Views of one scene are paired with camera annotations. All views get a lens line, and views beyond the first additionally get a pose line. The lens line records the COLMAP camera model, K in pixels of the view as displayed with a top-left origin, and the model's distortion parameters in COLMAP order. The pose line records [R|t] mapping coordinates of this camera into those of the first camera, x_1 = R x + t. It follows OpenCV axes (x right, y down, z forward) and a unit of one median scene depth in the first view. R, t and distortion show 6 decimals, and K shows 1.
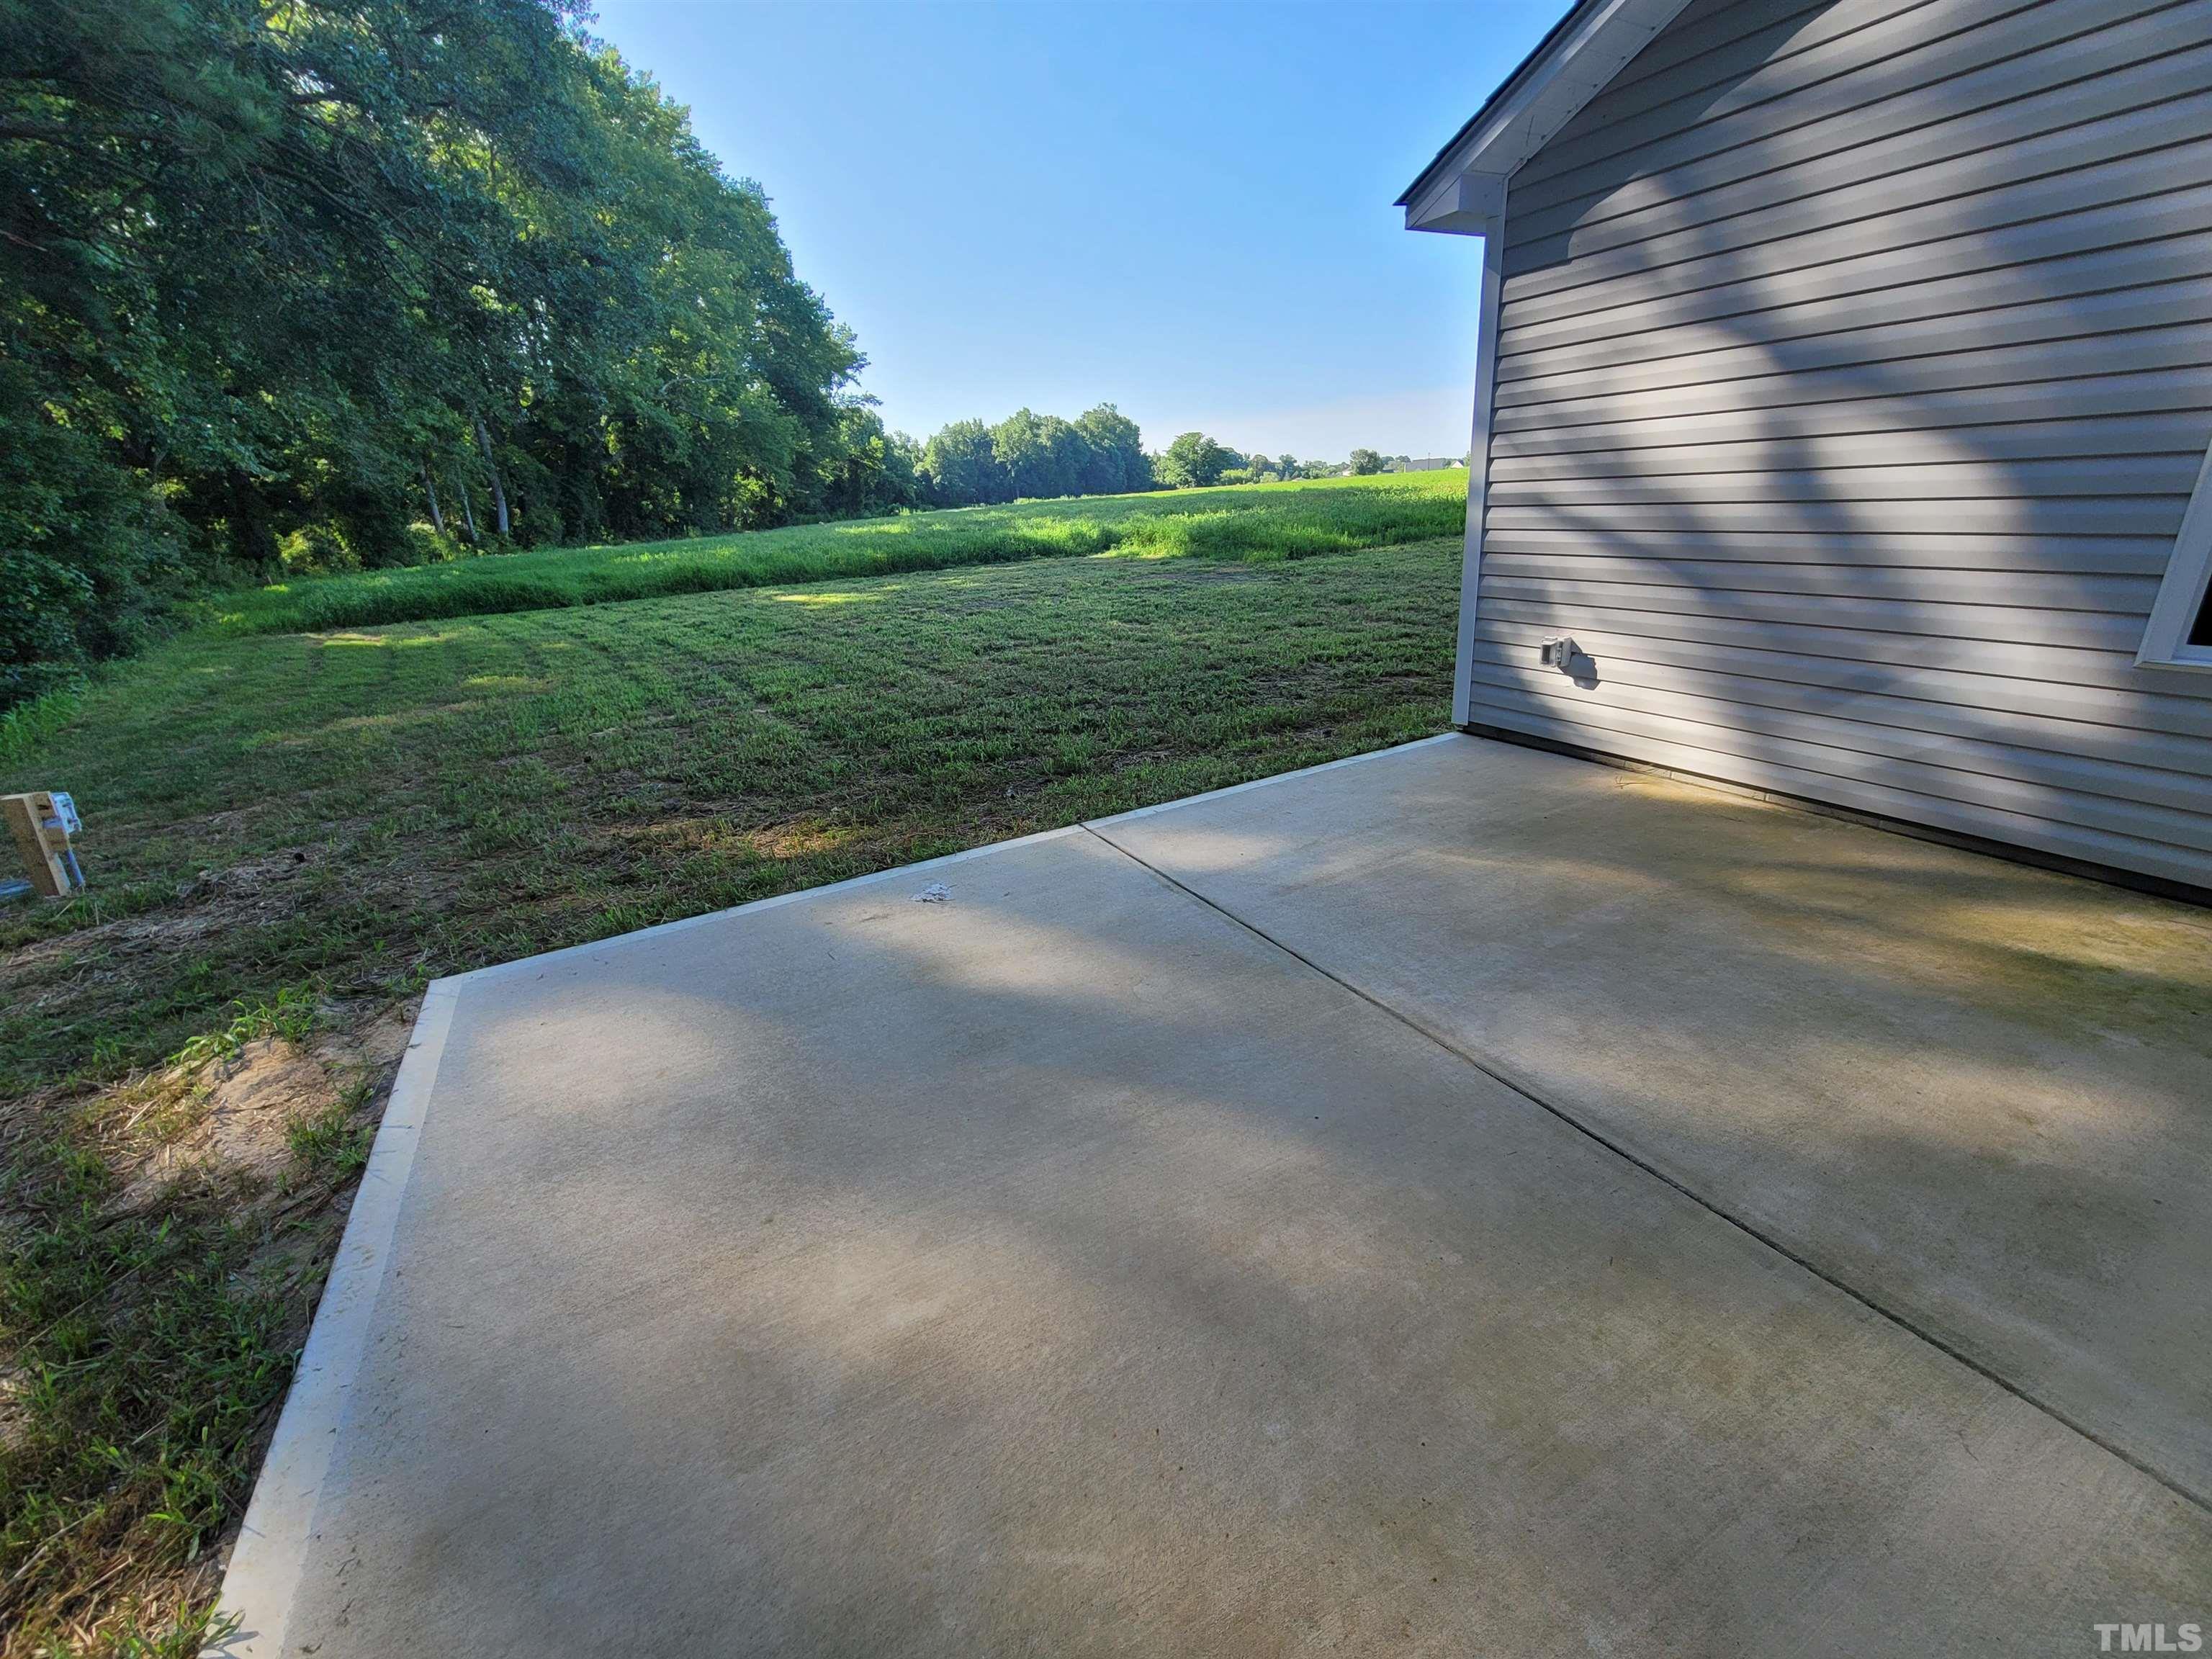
lens RADIAL K [[901.4, 0, 1127.2], [0, 901.4, 834.3], [0, 0, 1]] dist [0.002839, -0.001511]
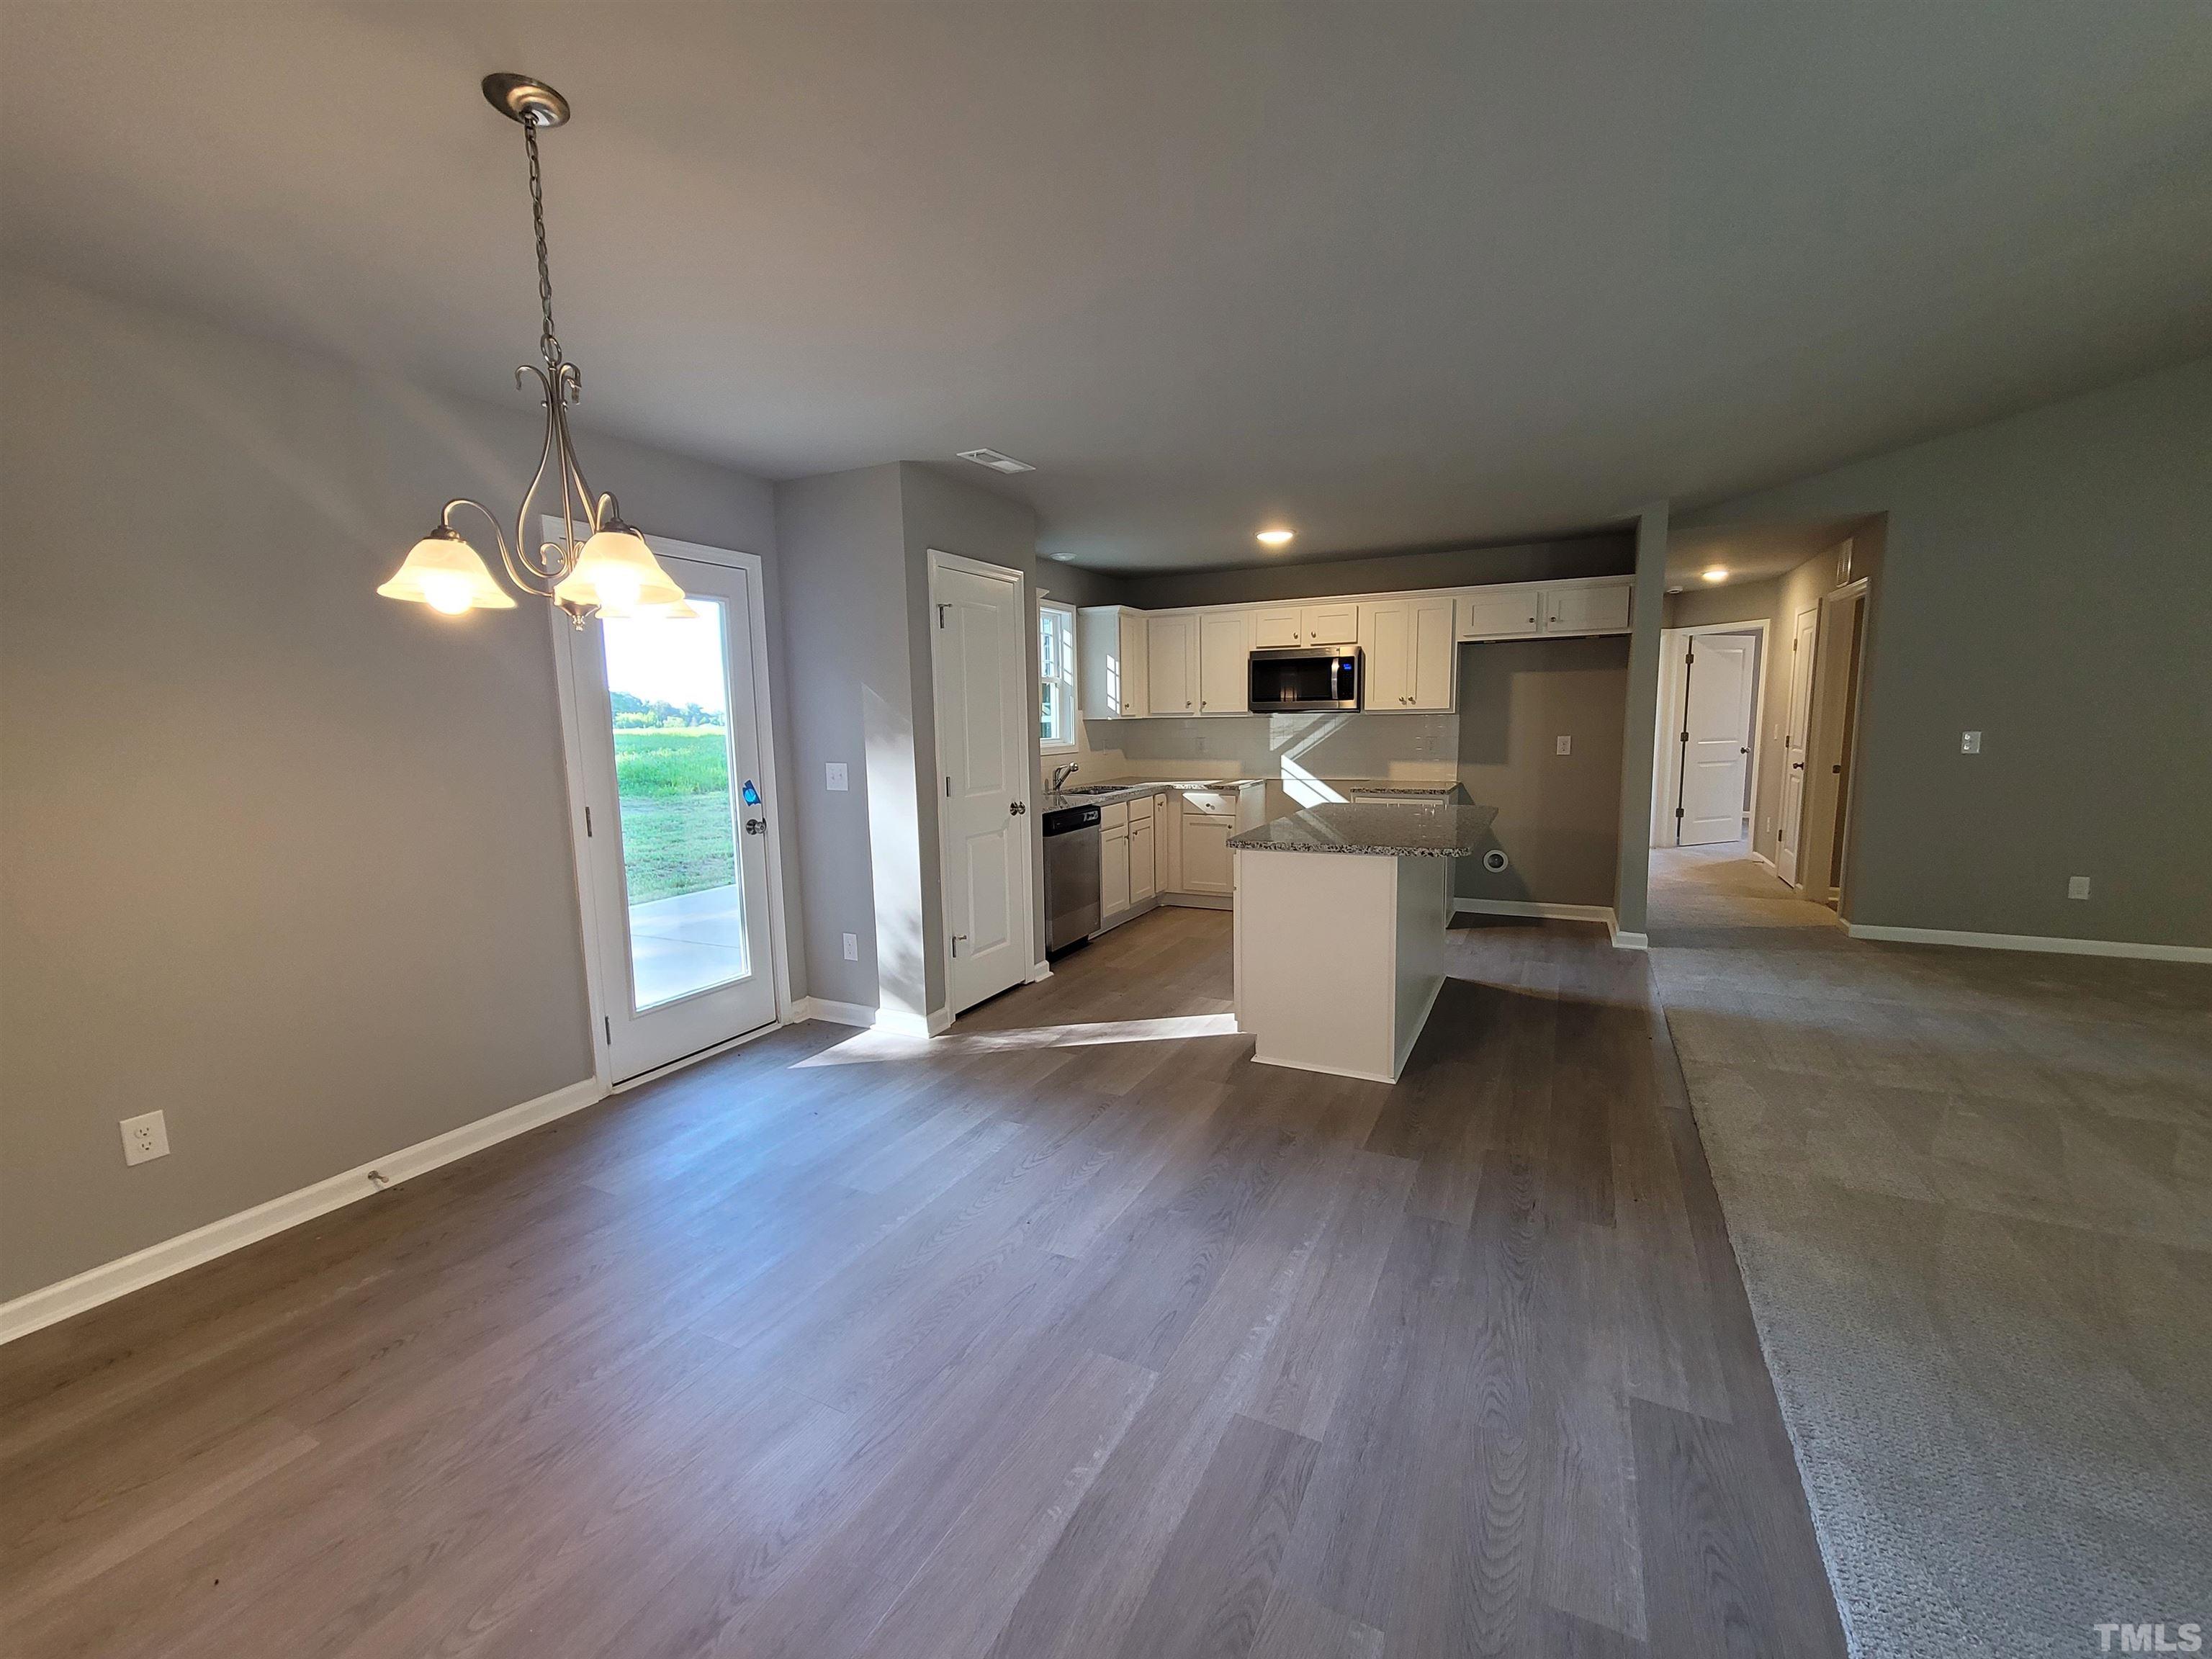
lens RADIAL K [[901.4, 0, 1128.6], [0, 901.4, 831.9], [0, 0, 1]] dist [0.002839, -0.001511]
pose [[0.819403, -0.027713, 0.572548, -0.069571], [0.175492, 0.962998, -0.204544, 0.193616], [-0.545693, 0.268081, 0.793946, -0.530003]]
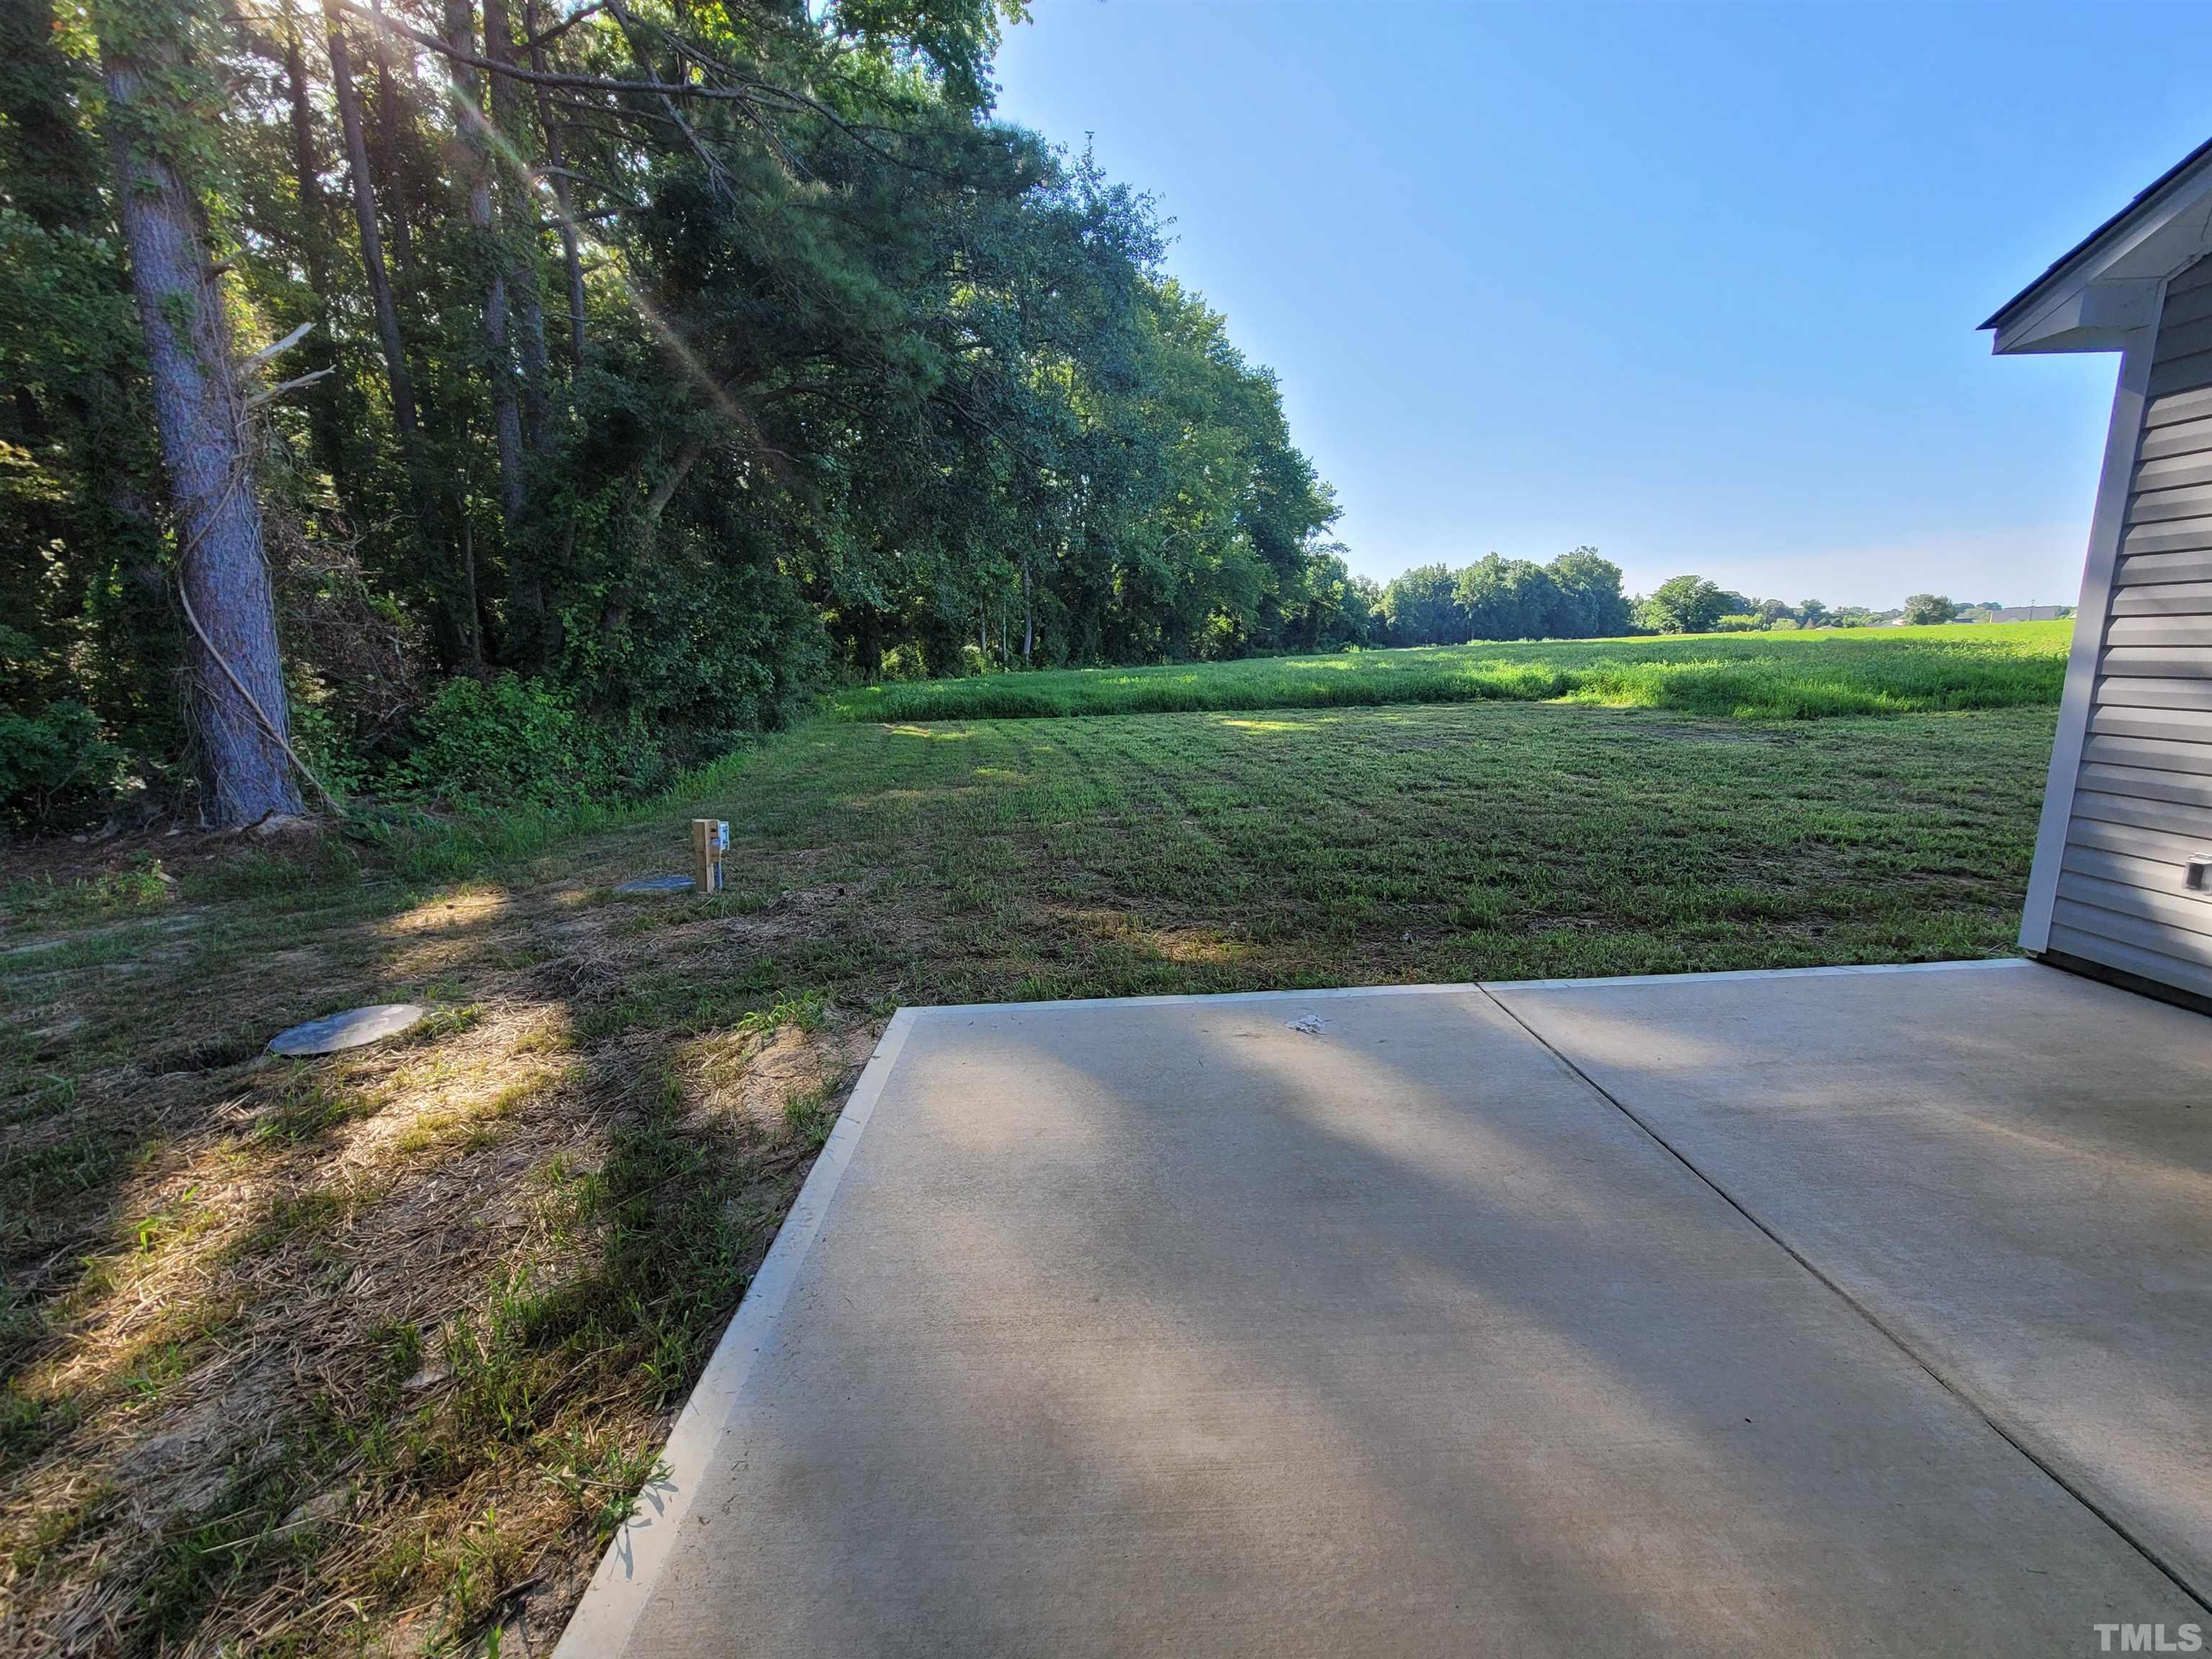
lens RADIAL K [[901.4, 0, 1128.4], [0, 901.4, 840.7], [0, 0, 1]] dist [0.002839, -0.001511]
pose [[0.891416, 0.126228, -0.435251, 0.007627], [-0.183119, 0.978856, -0.091156, -0.002709], [0.414541, 0.160961, 0.895683, -0.005035]]
